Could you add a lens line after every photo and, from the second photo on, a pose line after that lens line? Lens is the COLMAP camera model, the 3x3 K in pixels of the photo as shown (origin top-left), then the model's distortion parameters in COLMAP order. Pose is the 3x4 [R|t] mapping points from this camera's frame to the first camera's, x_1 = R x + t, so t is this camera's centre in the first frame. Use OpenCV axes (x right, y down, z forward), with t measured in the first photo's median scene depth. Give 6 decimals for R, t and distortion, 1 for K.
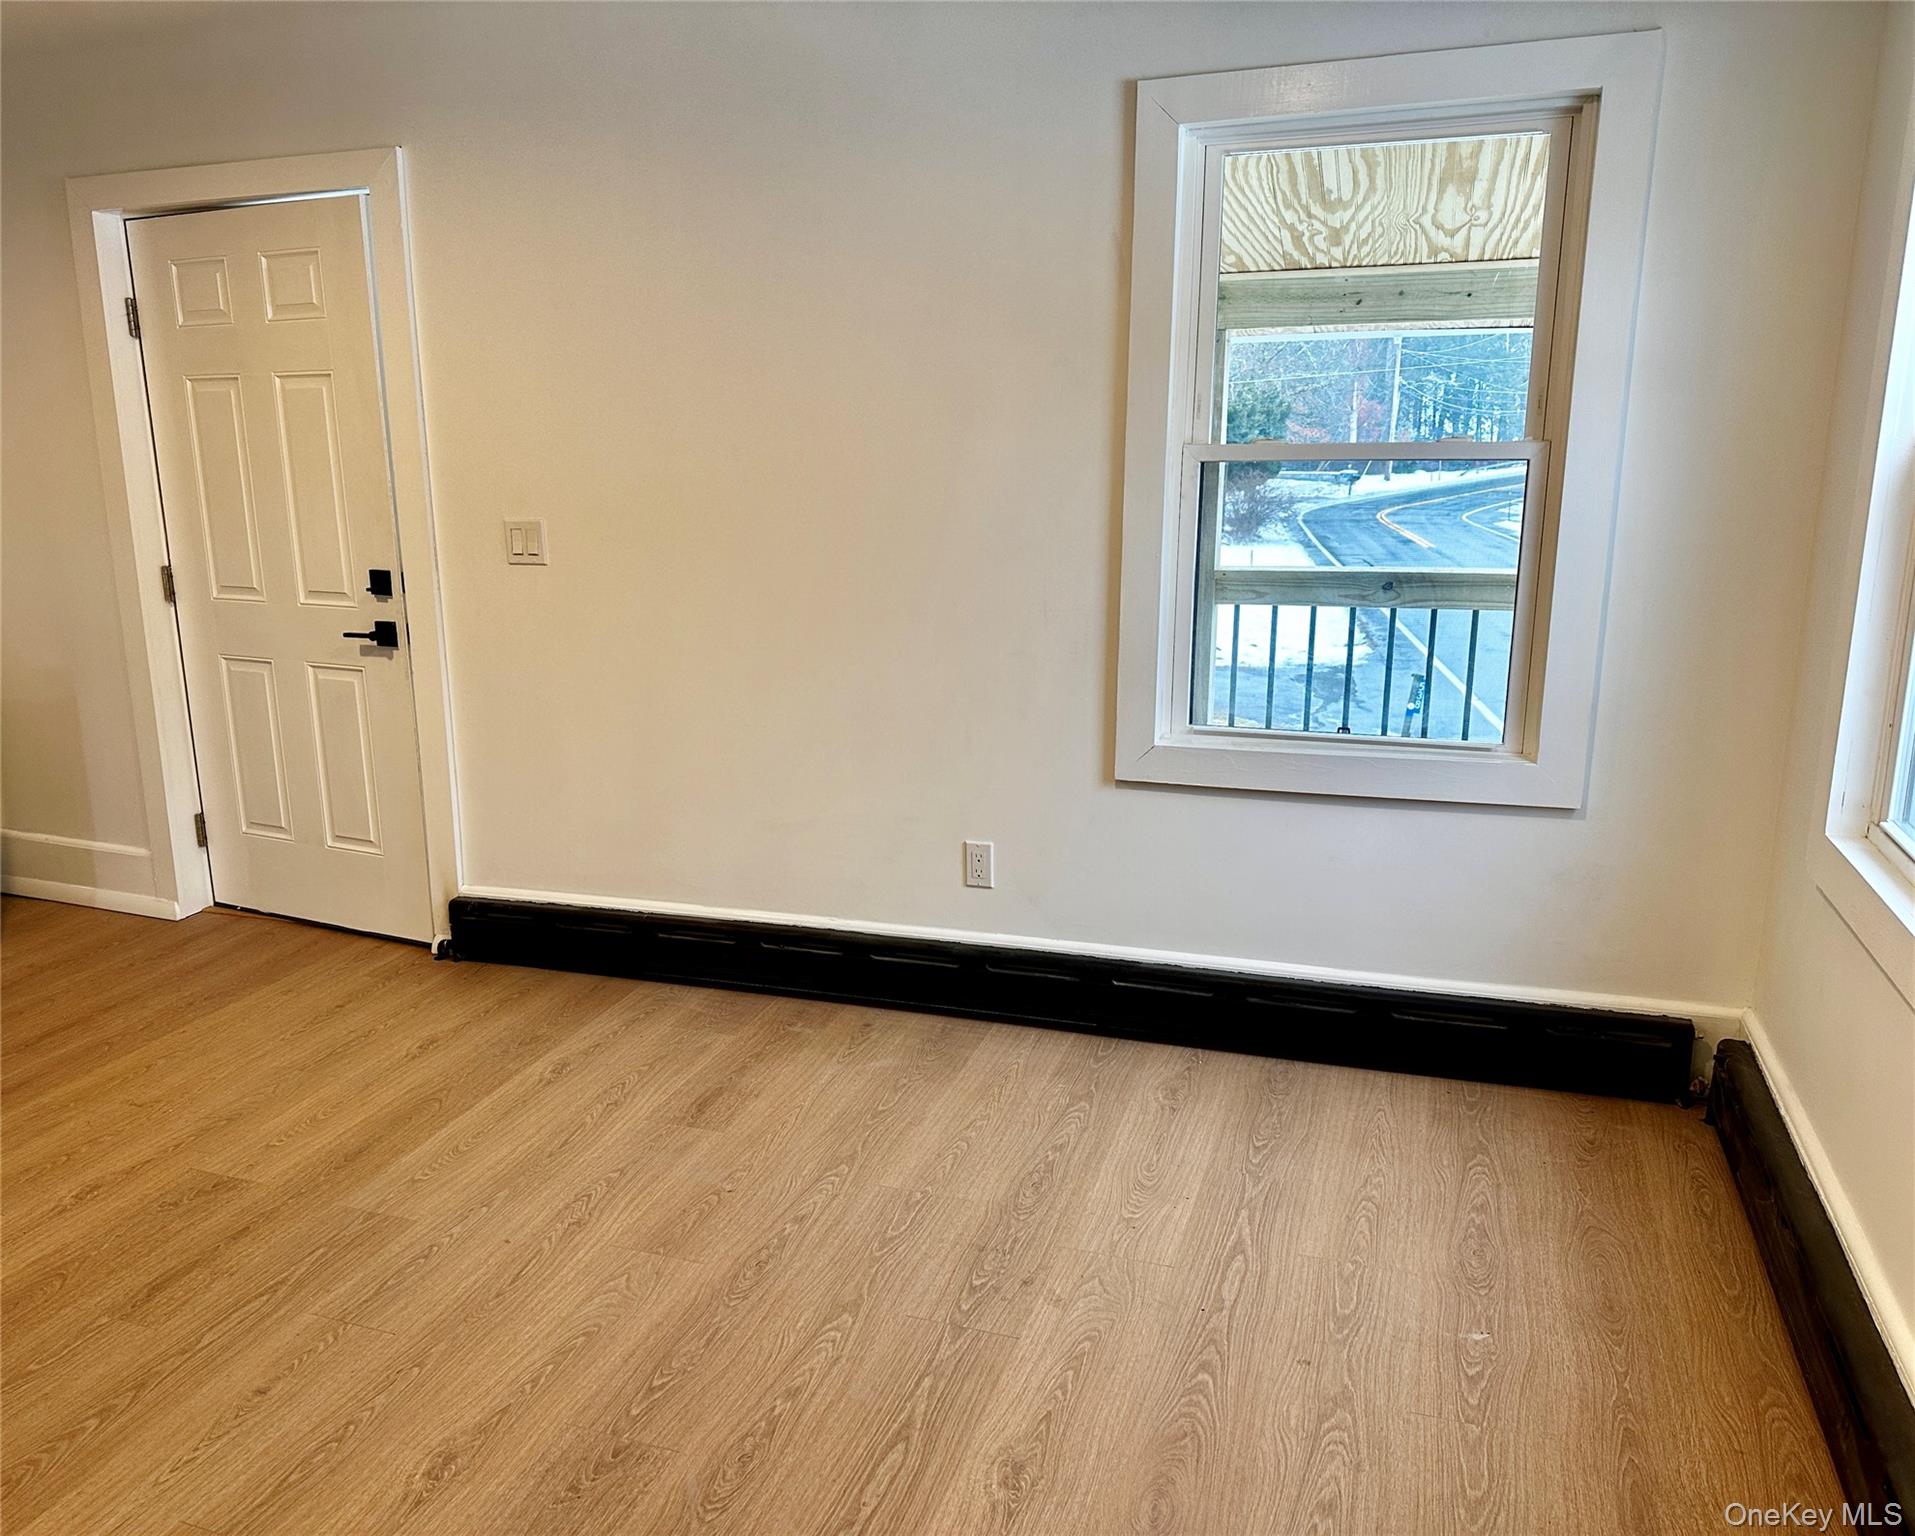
lens RADIAL K [[1388.9, 0, 954.8], [0, 1388.9, 766.3], [0, 0, 1]] dist [0.003294, -0.010166]
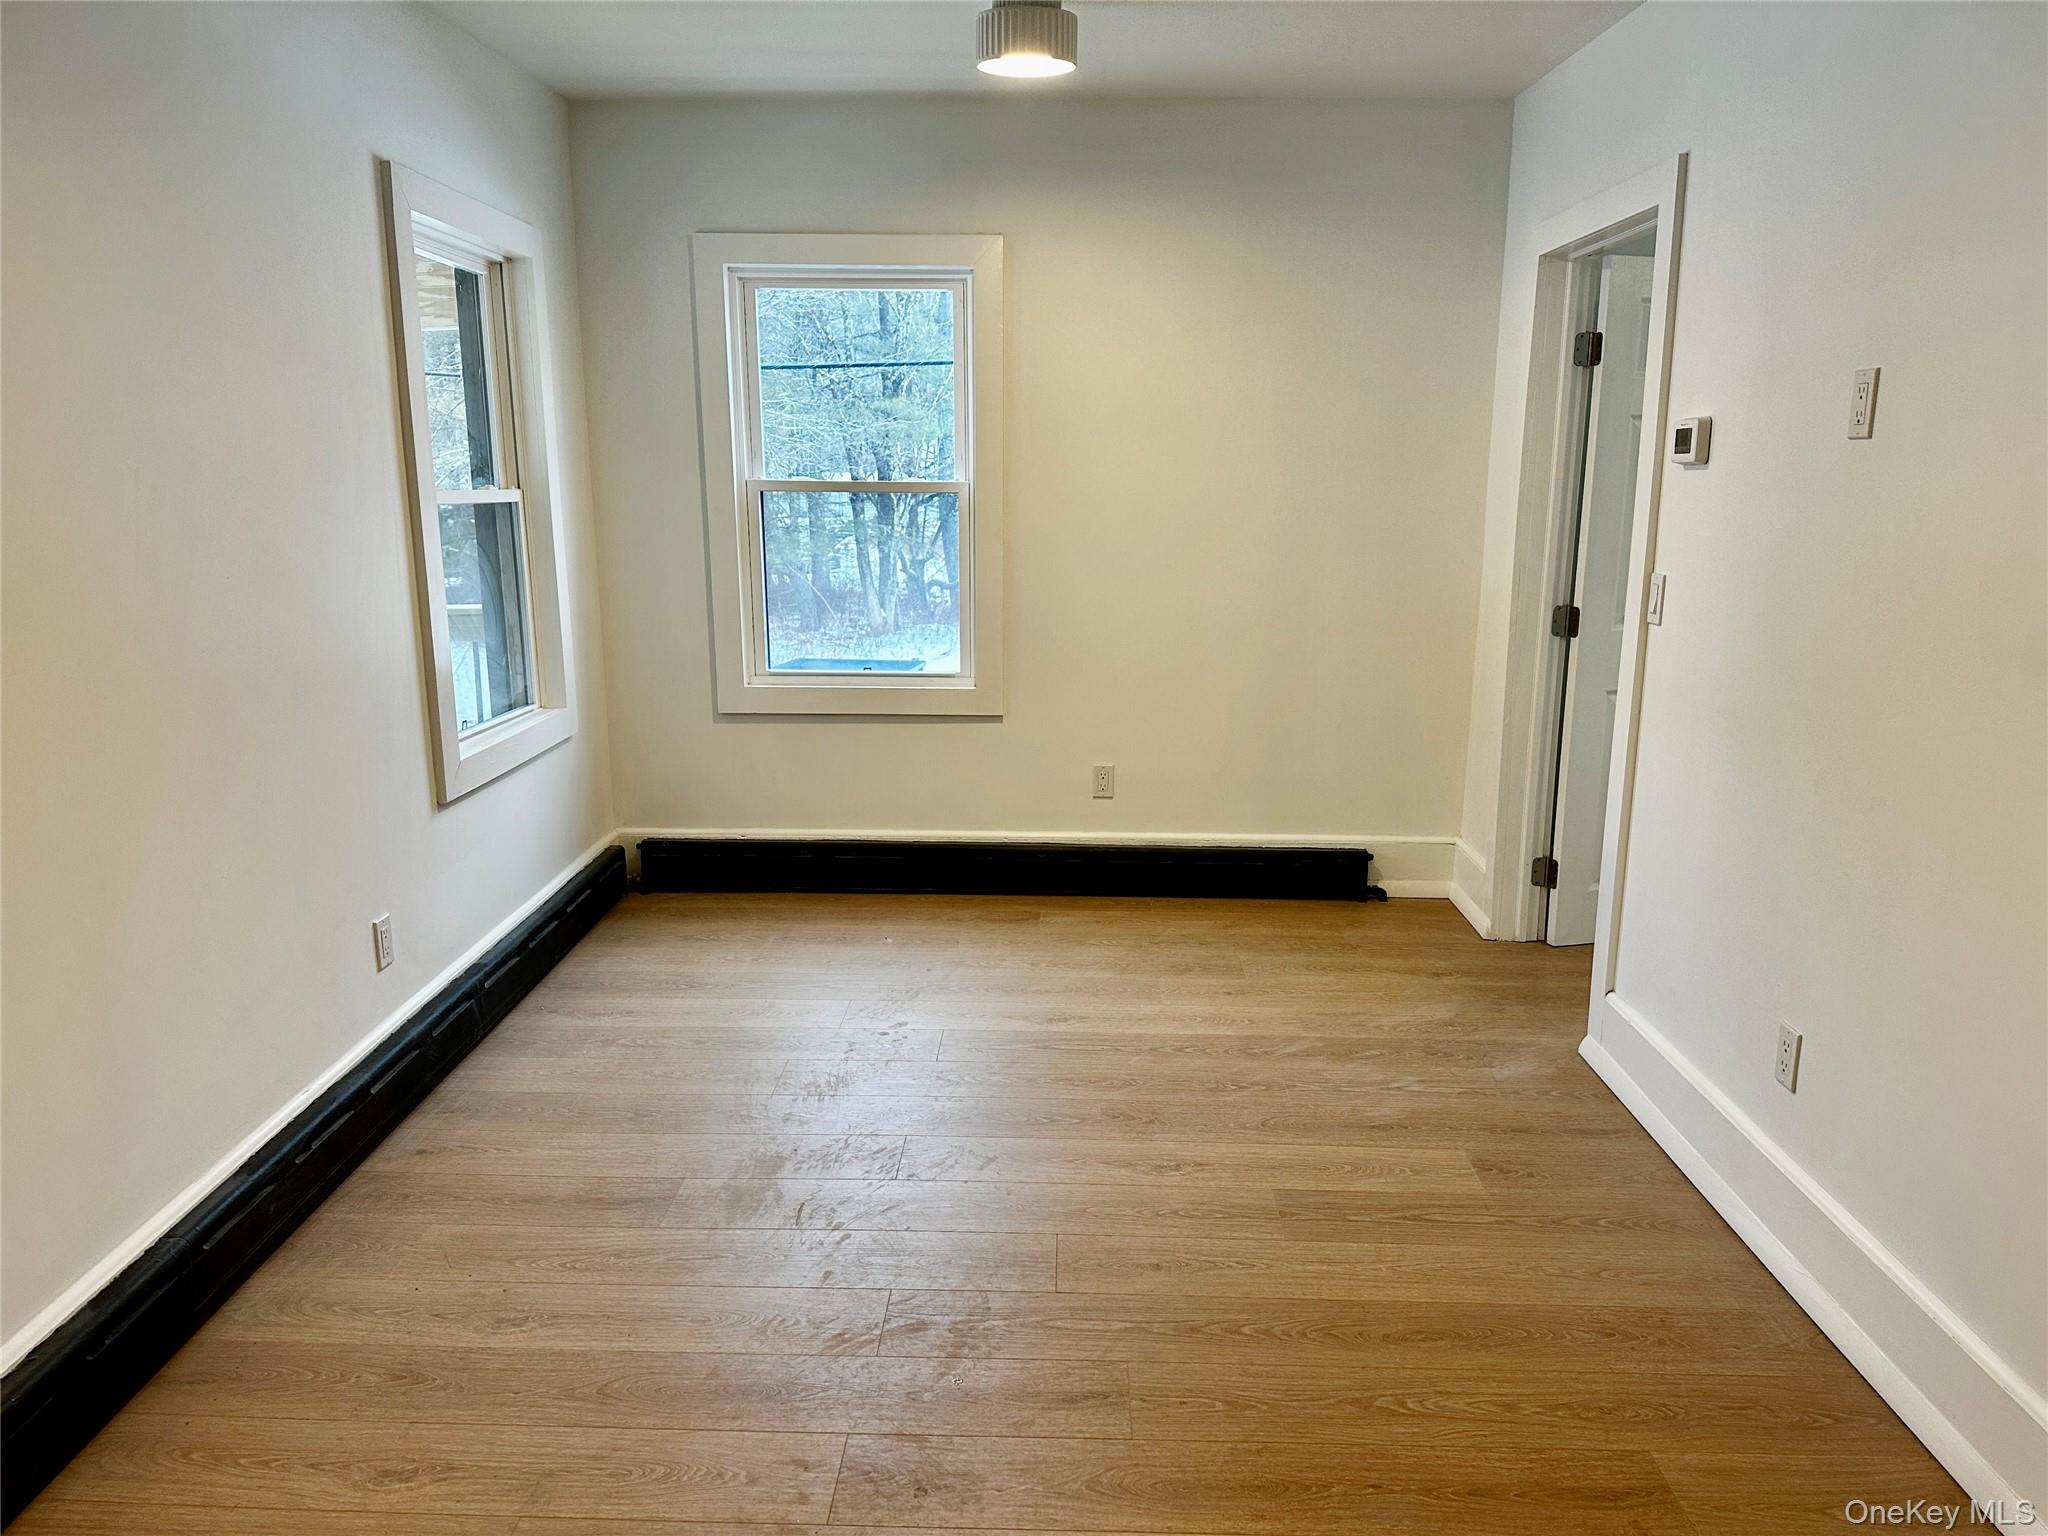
lens RADIAL K [[1453.8, 0, 1015.7], [0, 1453.8, 777.5], [0, 0, 1]] dist [0.072197, -0.046378]
pose [[-0.295684, -0.181857, 0.937816, -1.374974], [0.231451, 0.938825, 0.255027, -0.244095], [-0.926823, 0.292466, -0.235505, 1.142368]]
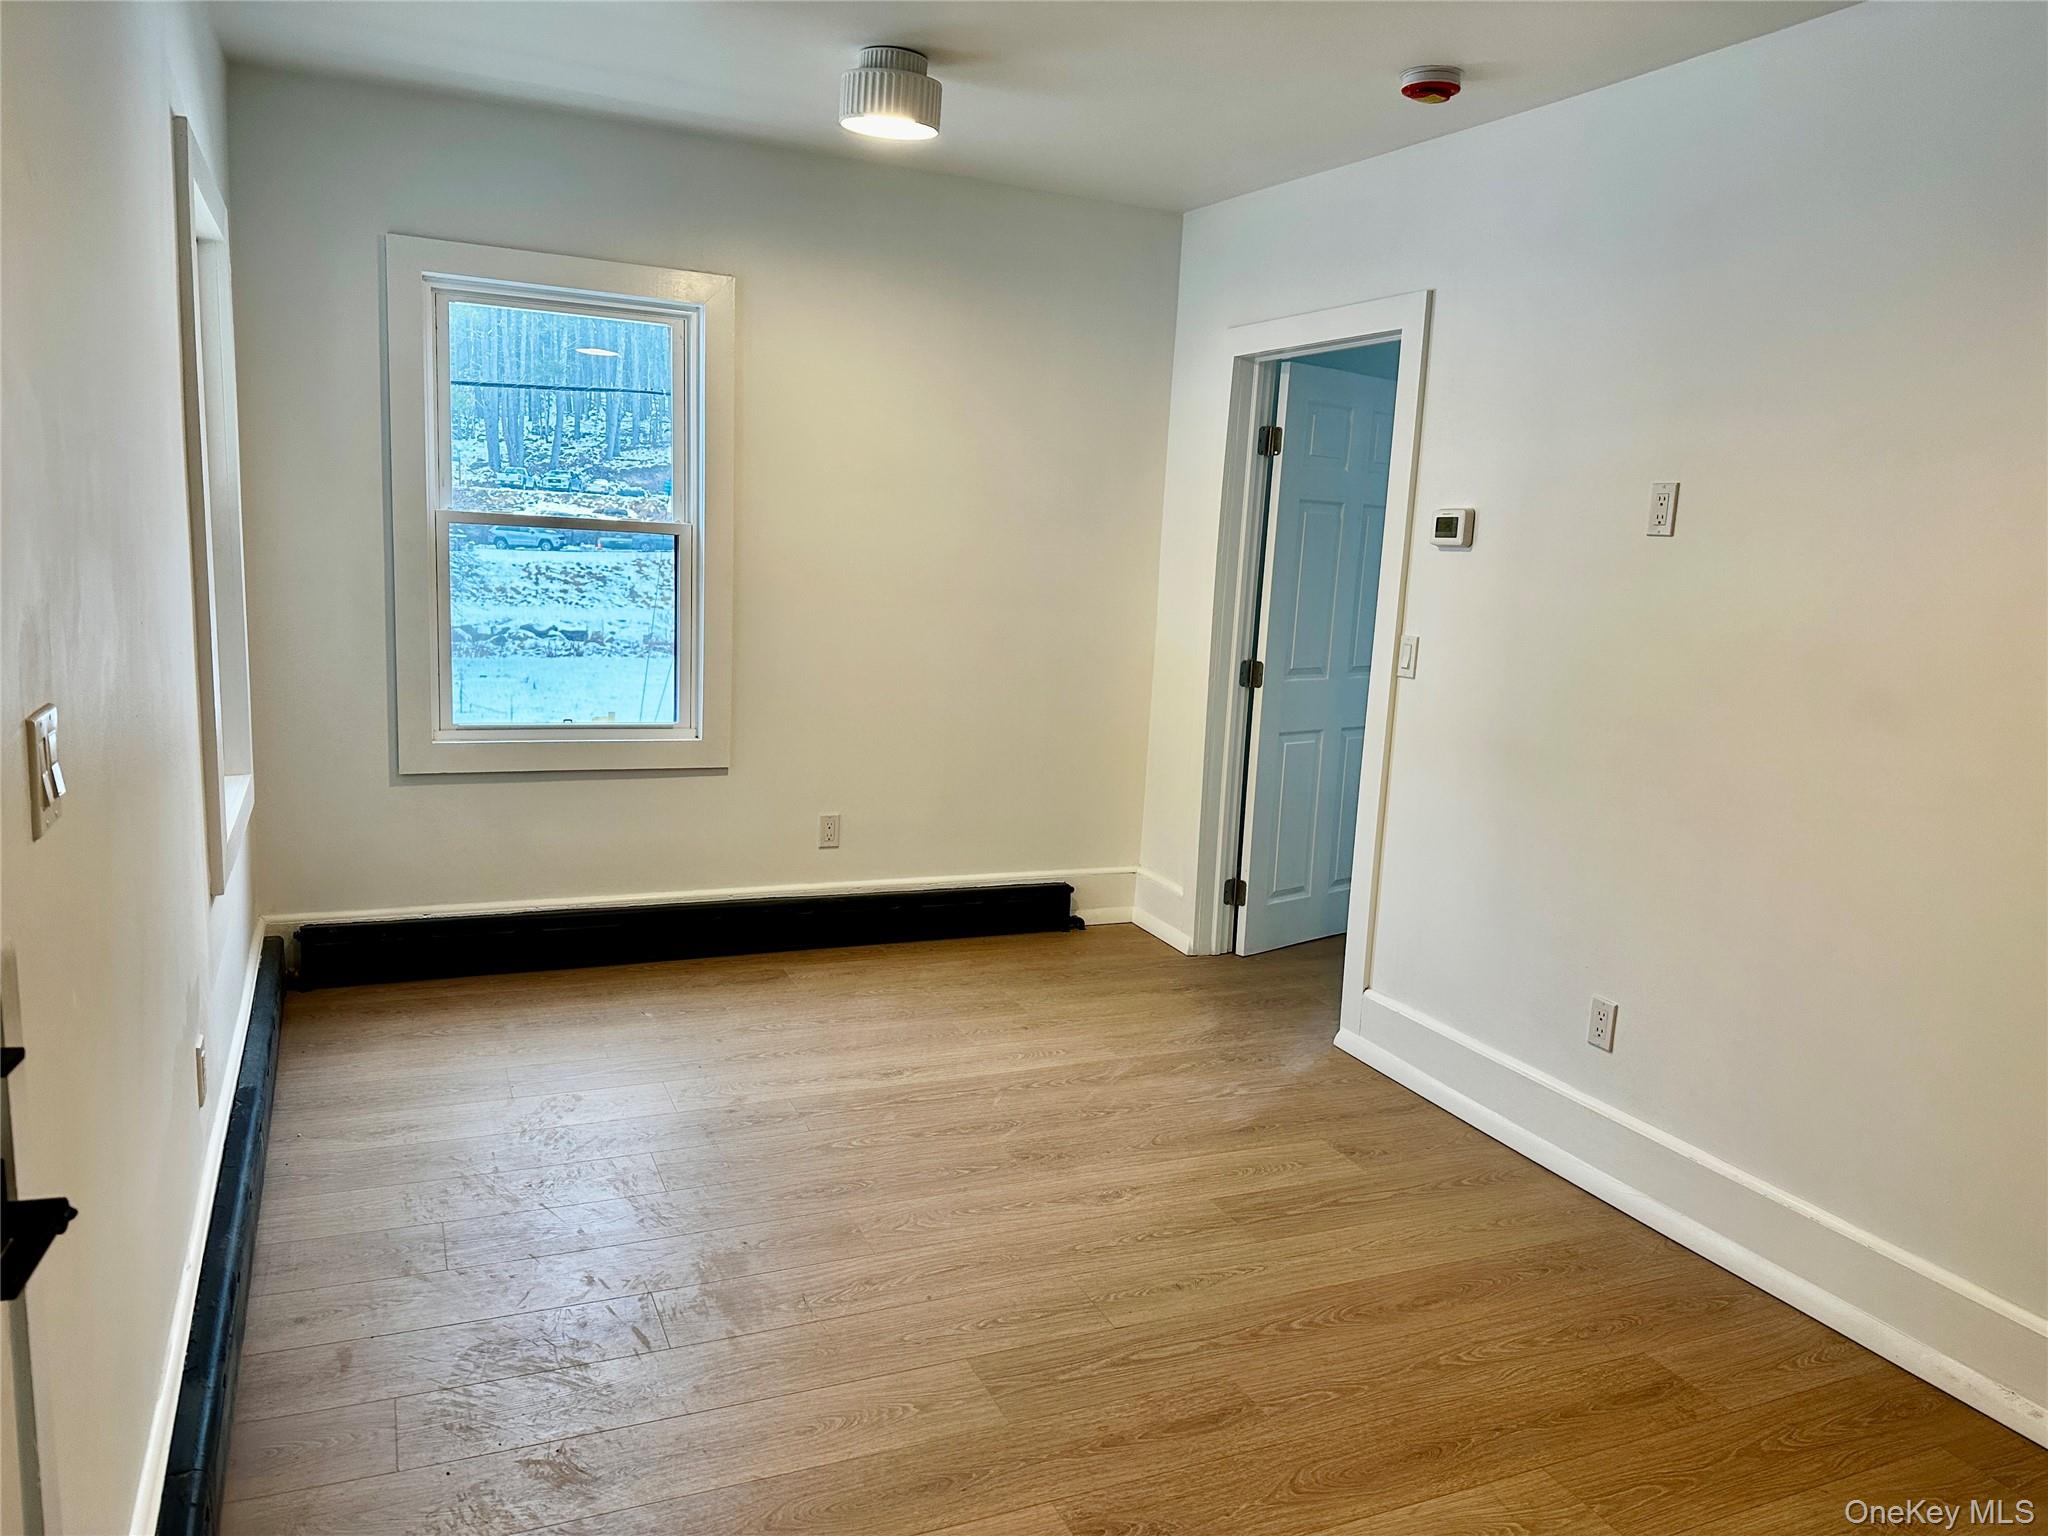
lens RADIAL K [[1453.8, 0, 1028.7], [0, 1453.8, 776.7], [0, 0, 1]] dist [0.072197, -0.046378]
pose [[-0.679481, -0.138056, 0.720587, -1.144136], [0.140670, 0.939403, 0.312625, -0.353476], [-0.720081, 0.313788, -0.618886, 1.568080]]
